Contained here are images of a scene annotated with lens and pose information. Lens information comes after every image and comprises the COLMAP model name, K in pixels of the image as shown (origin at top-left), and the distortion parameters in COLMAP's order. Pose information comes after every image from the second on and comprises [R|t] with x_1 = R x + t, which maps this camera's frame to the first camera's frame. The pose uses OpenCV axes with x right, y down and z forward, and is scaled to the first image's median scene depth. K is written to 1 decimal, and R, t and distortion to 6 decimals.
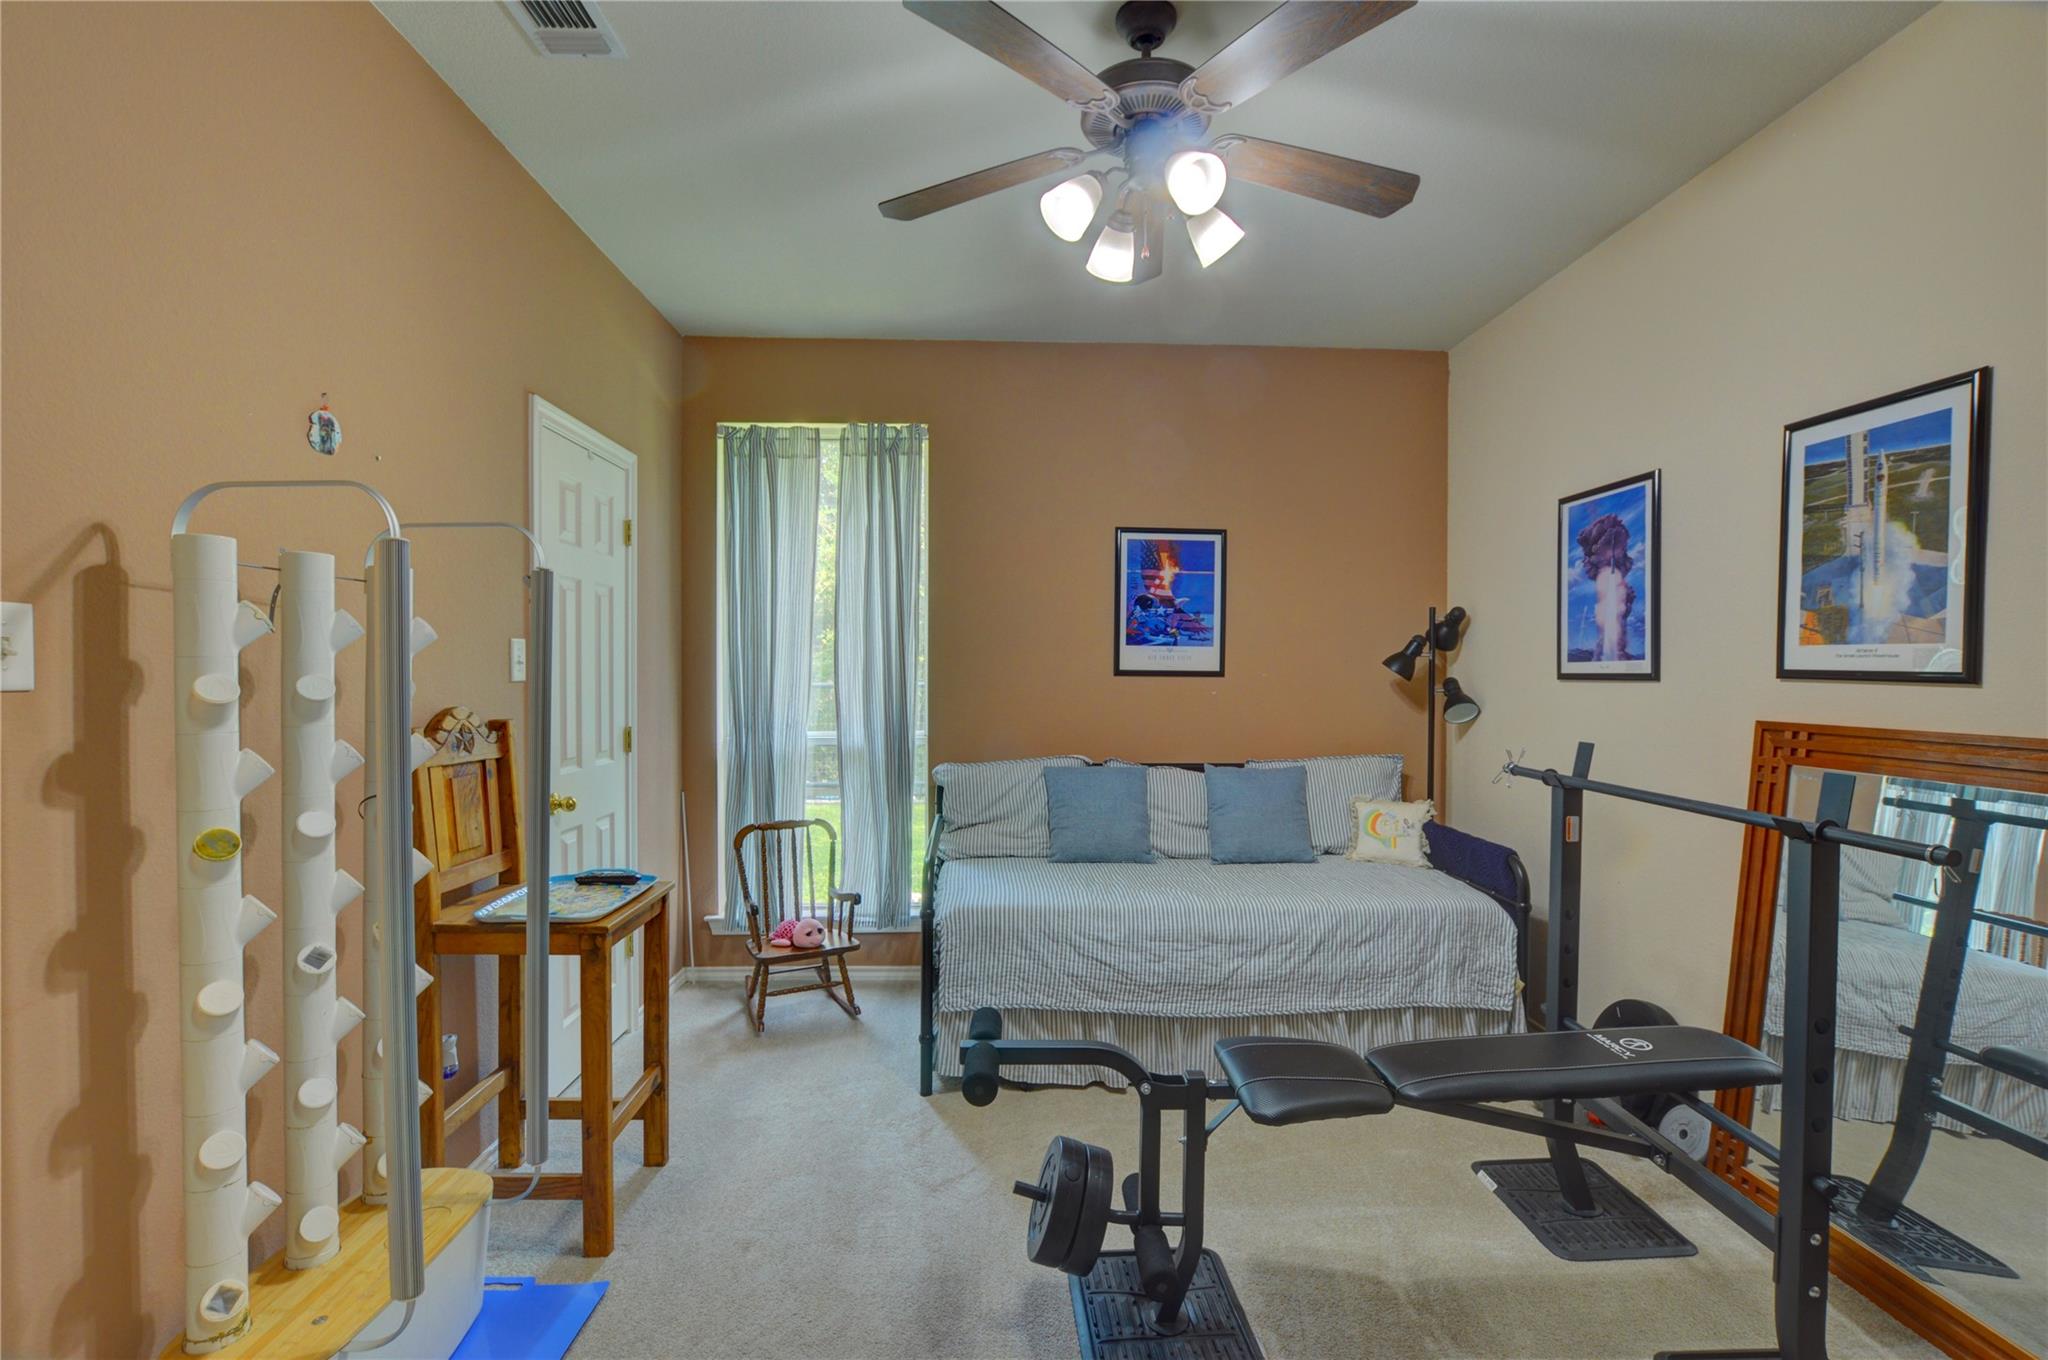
lens RADIAL K [[900.3, 0, 1024.0], [0, 900.3, 680.0], [0, 0, 1]] dist [-0.021928, 0.000745]
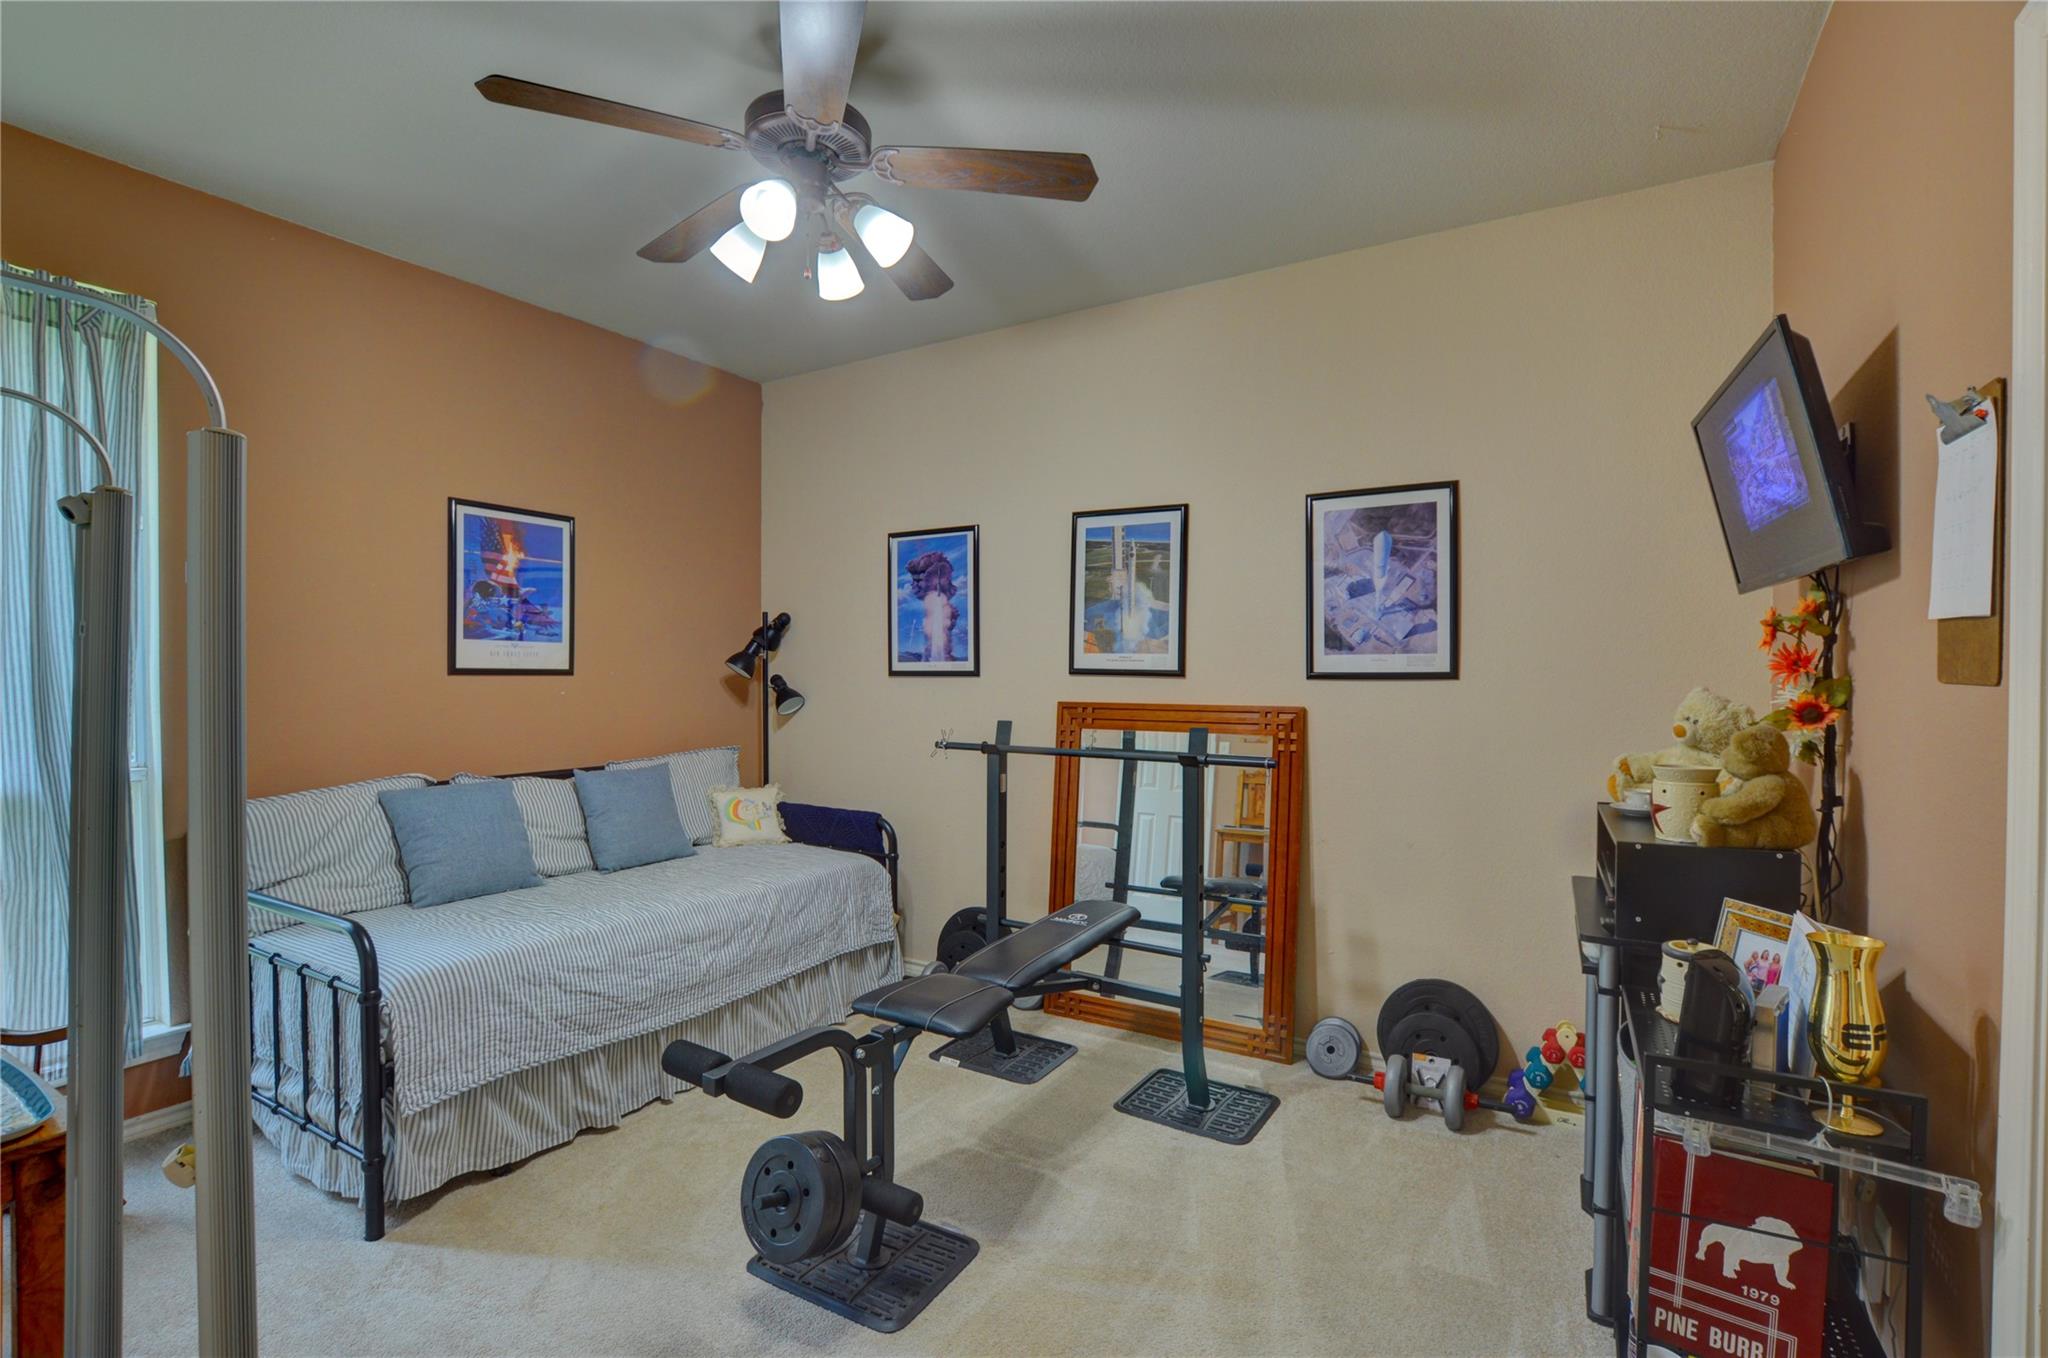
lens RADIAL K [[900.3, 0, 1024.0], [0, 900.3, 679.0], [0, 0, 1]] dist [-0.021928, 0.000745]
pose [[0.568117, -0.010413, 0.822882, -0.385221], [0.007856, 0.999943, 0.007229, -0.004040], [-0.822910, 0.002357, 0.568166, 0.127995]]
